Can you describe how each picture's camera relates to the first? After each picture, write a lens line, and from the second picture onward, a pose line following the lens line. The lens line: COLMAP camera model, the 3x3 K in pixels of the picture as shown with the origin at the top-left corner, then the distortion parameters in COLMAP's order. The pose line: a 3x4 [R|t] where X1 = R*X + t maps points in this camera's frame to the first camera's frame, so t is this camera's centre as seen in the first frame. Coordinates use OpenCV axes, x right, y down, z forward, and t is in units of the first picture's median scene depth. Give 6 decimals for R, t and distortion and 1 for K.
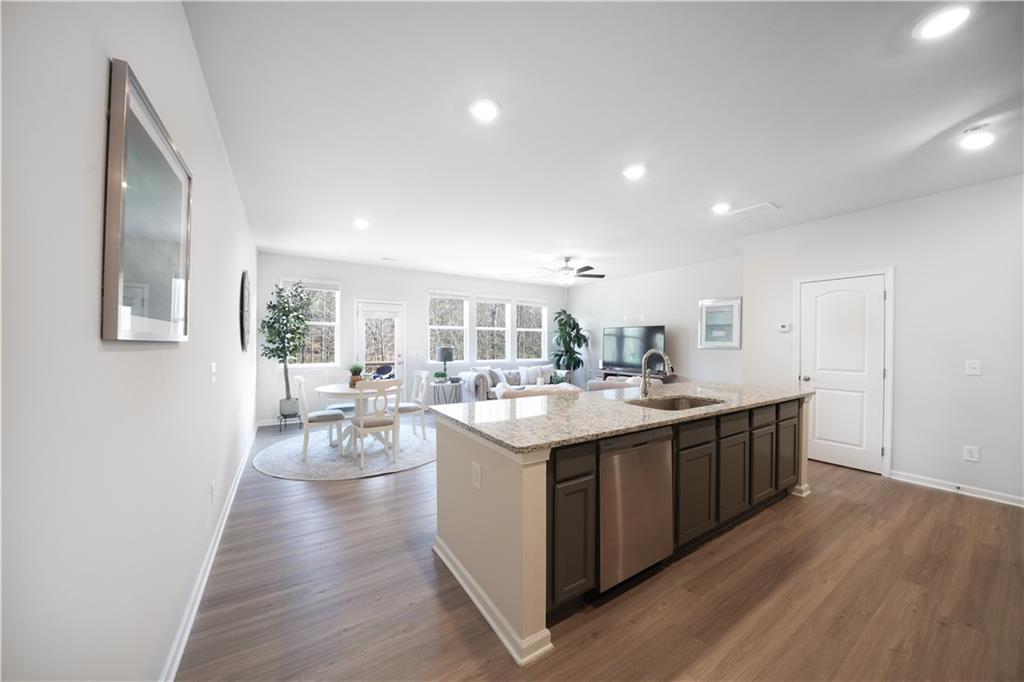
lens RADIAL K [[353.0, 0, 506.7], [0, 353.0, 344.0], [0, 0, 1]] dist [-0.016043, -0.000015]
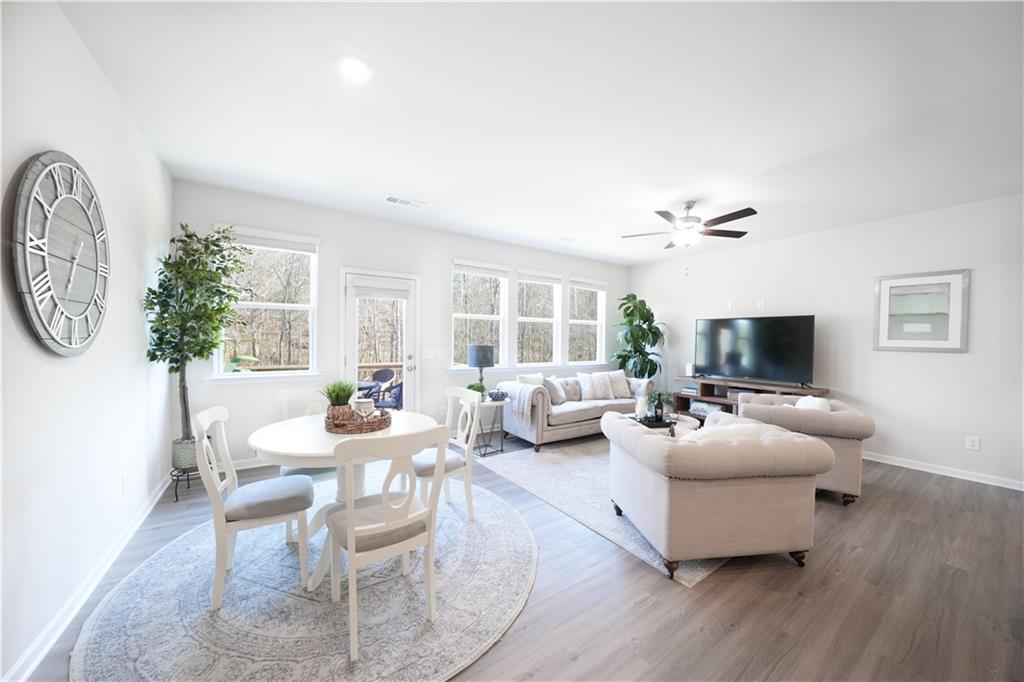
lens RADIAL K [[353.0, 0, 506.7], [0, 353.0, 344.0], [0, 0, 1]] dist [-0.016043, -0.000015]
pose [[0.999725, 0.007870, 0.022078, -0.126223], [-0.008109, 0.999909, 0.010758, -0.000442], [-0.021992, -0.010934, 0.999698, 0.308134]]
